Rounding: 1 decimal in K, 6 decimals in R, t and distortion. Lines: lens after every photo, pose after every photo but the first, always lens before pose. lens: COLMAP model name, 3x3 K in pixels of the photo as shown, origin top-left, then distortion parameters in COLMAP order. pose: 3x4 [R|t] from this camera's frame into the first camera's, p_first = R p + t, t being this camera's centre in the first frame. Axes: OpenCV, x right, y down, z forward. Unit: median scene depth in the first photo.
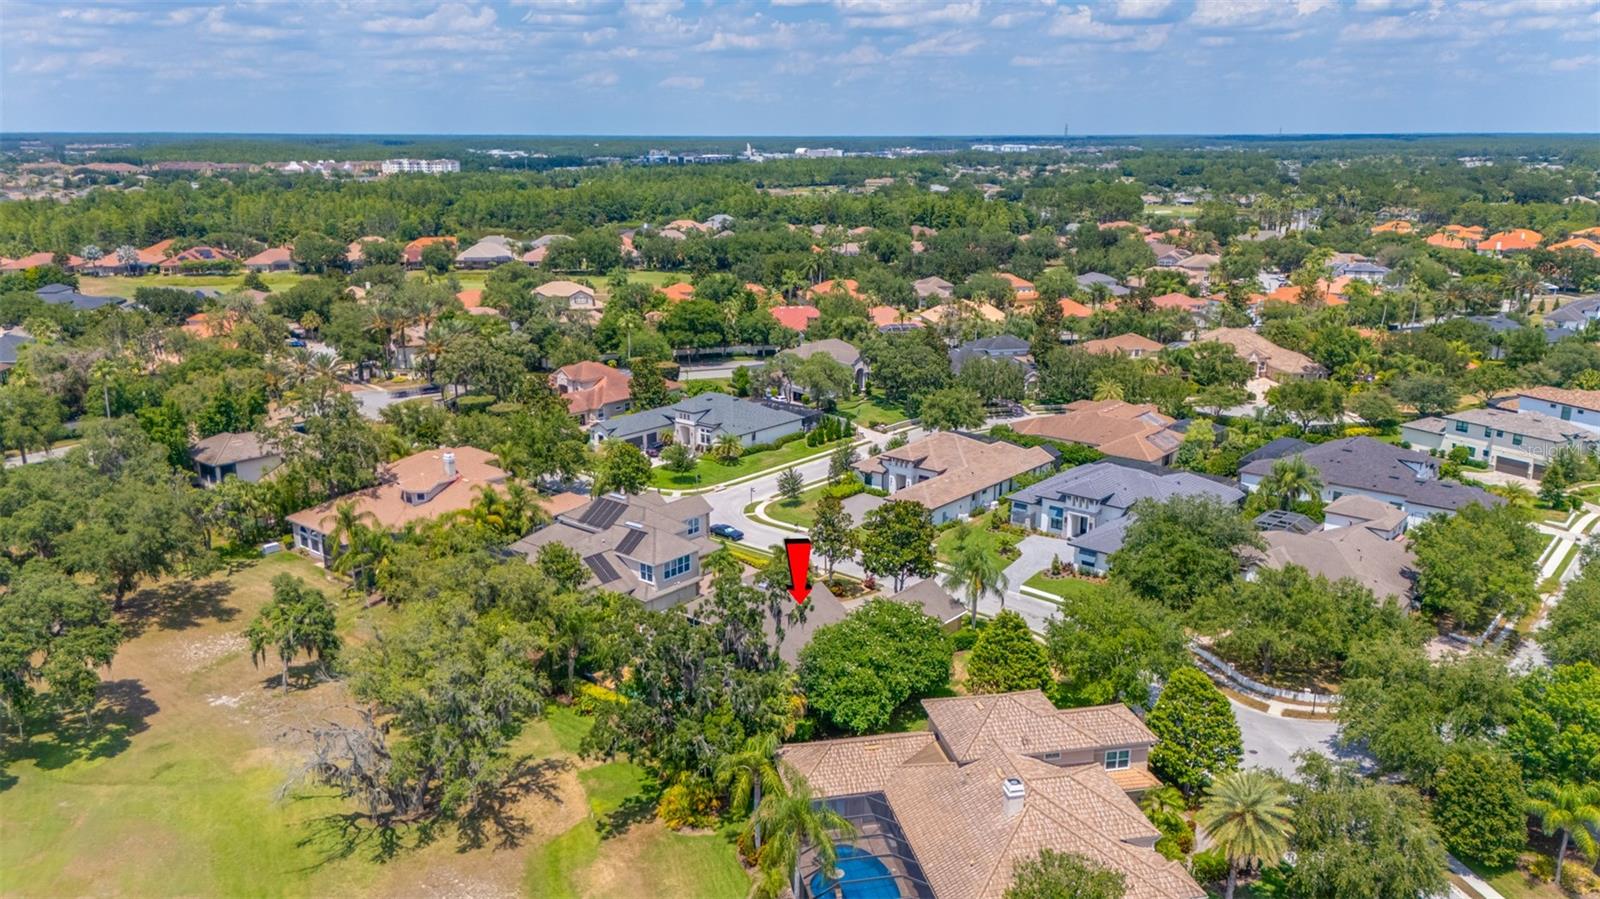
lens RADIAL K [[1179.7, 0, 802.7], [0, 1179.7, 452.2], [0, 0, 1]] dist [0.081623, -0.095007]
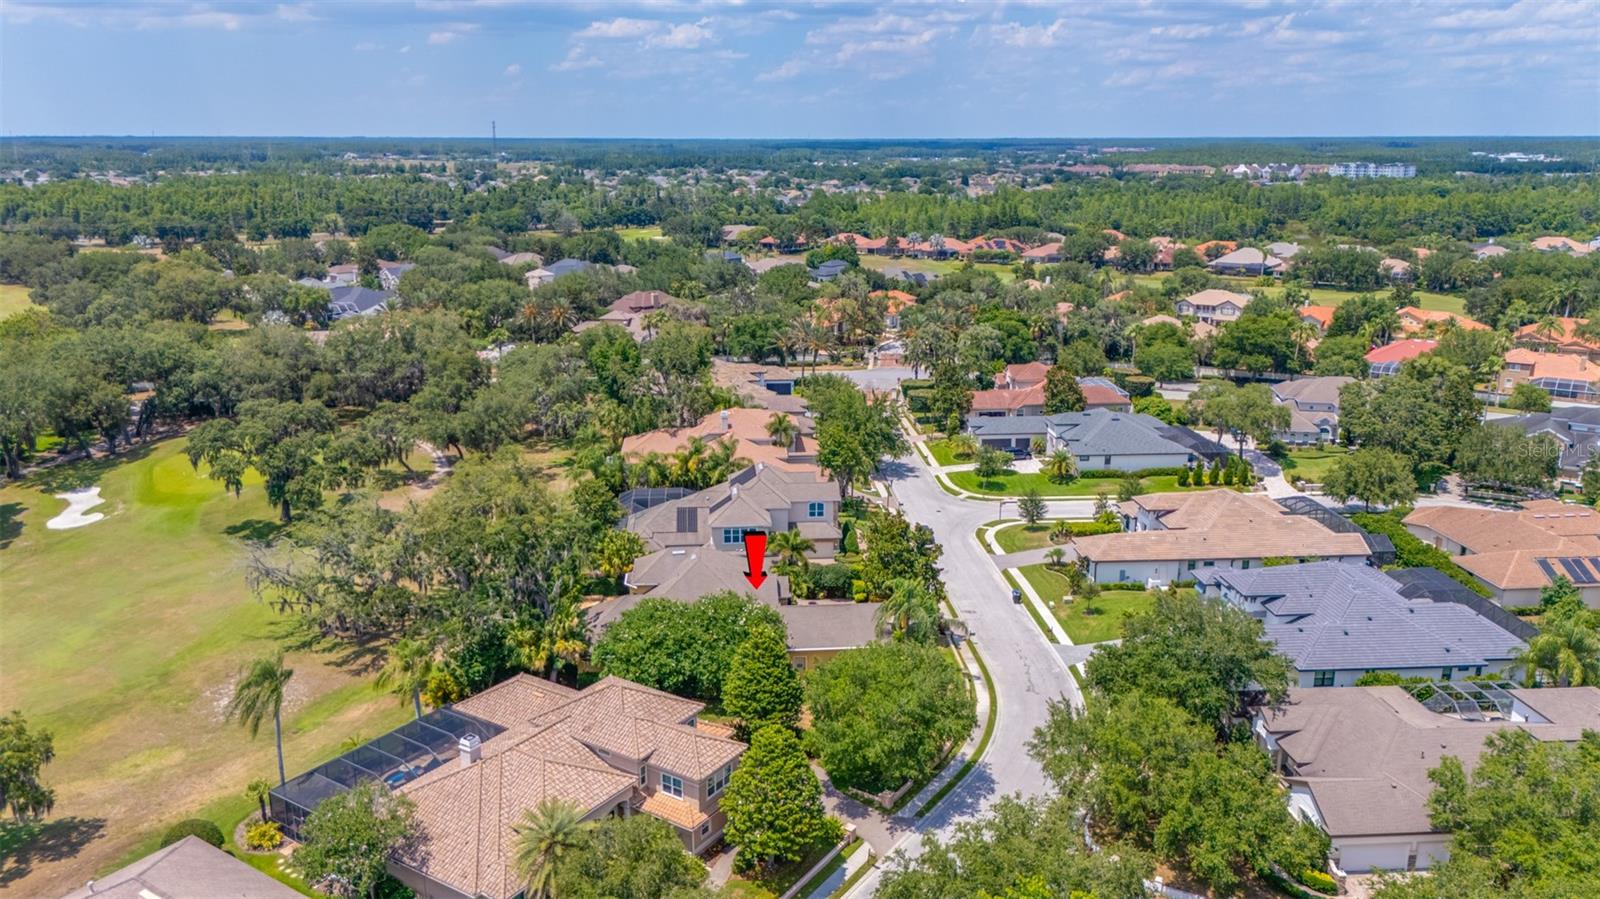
lens RADIAL K [[1179.7, 0, 802.7], [0, 1179.7, 452.2], [0, 0, 1]] dist [0.081623, -0.095007]
pose [[0.703489, 0.181947, -0.687022, 0.489331], [-0.183981, 0.980345, 0.071238, -0.047714], [0.686480, 0.076284, 0.723136, 0.188715]]
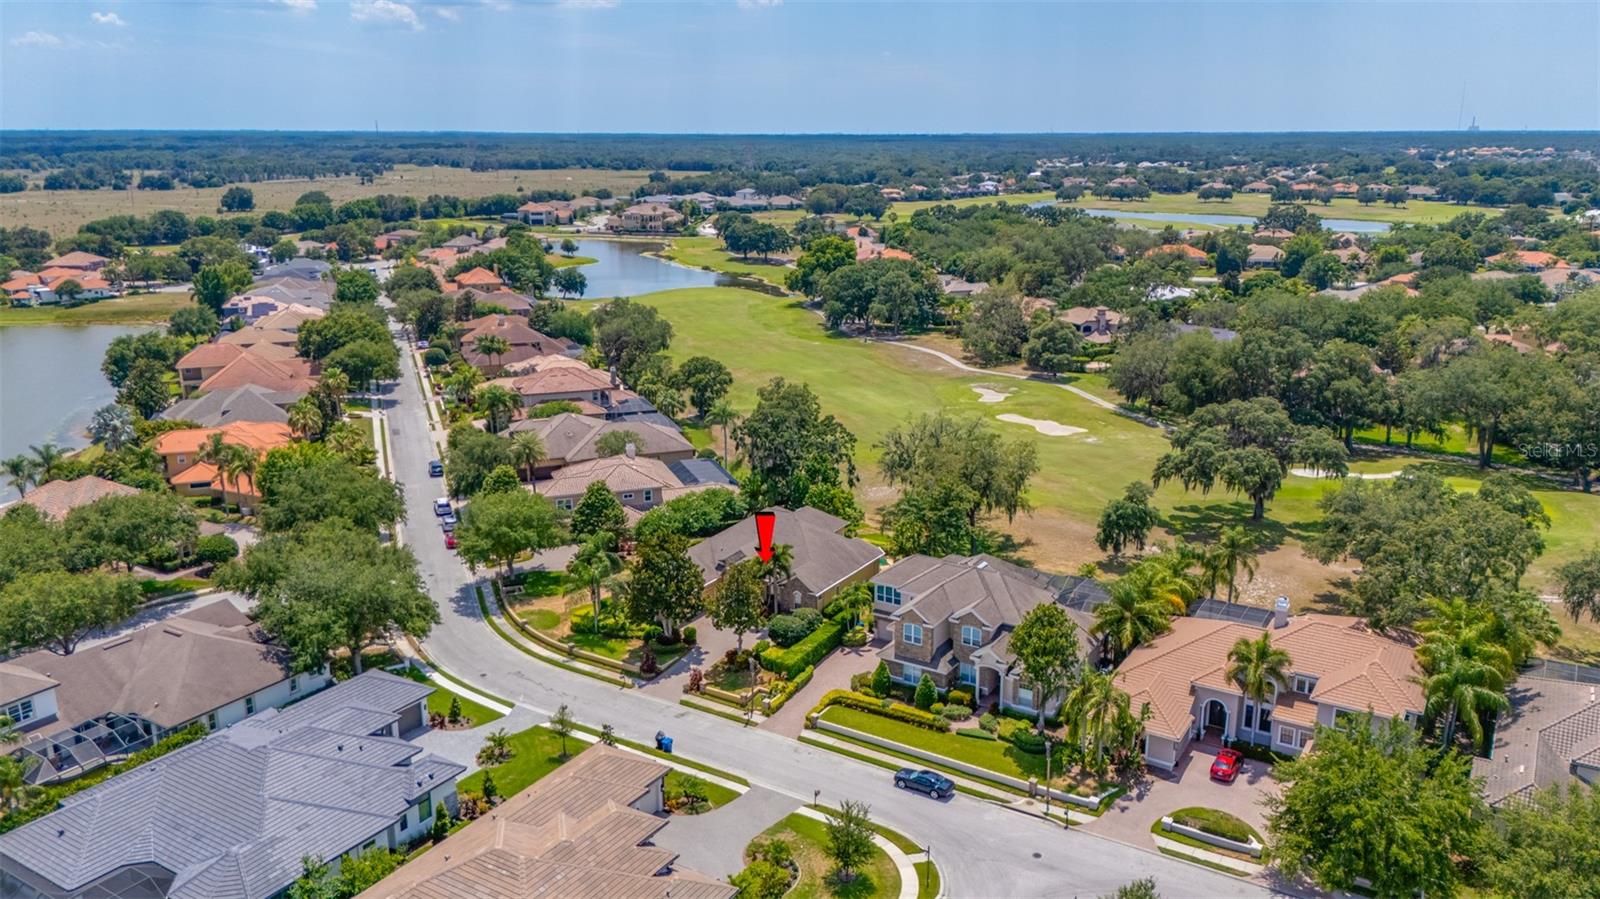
lens RADIAL K [[1179.7, 0, 802.7], [0, 1179.7, 452.2], [0, 0, 1]] dist [0.081623, -0.095007]
pose [[-0.989811, 0.043078, -0.135715, 0.072245], [-0.030467, 0.866986, 0.497400, -0.366431], [0.139090, 0.496466, -0.856840, 1.328979]]
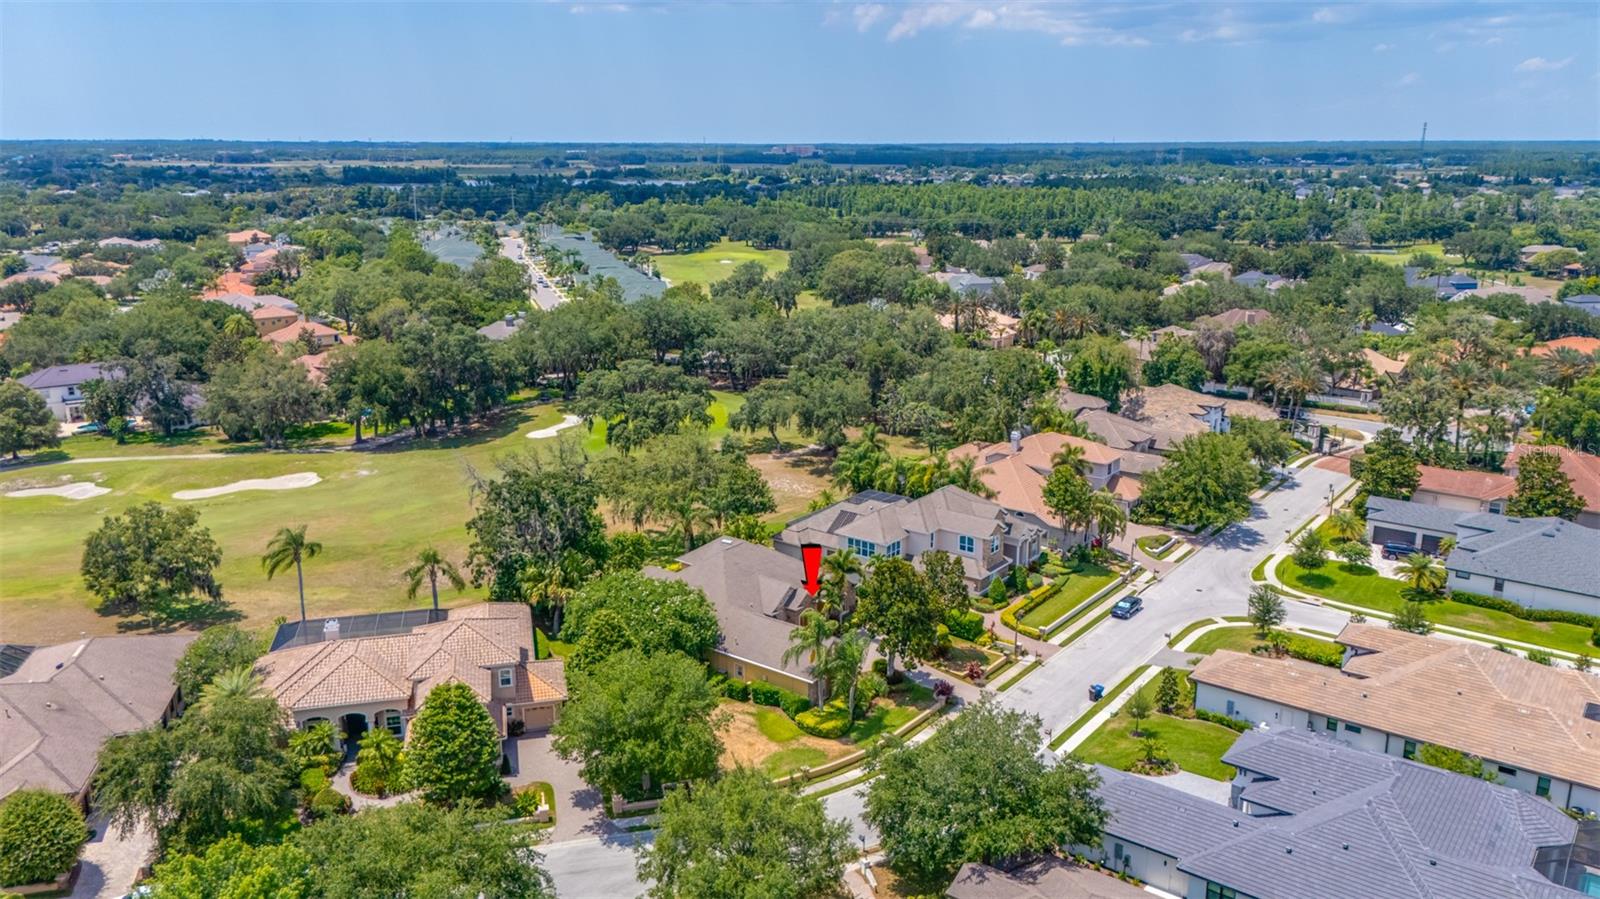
lens RADIAL K [[1179.7, 0, 802.7], [0, 1179.7, 452.2], [0, 0, 1]] dist [0.081623, -0.095007]
pose [[0.046154, 0.250939, -0.966902, 0.663675], [-0.257633, 0.938178, 0.231187, -0.159726], [0.965140, 0.238436, 0.107951, 0.602581]]
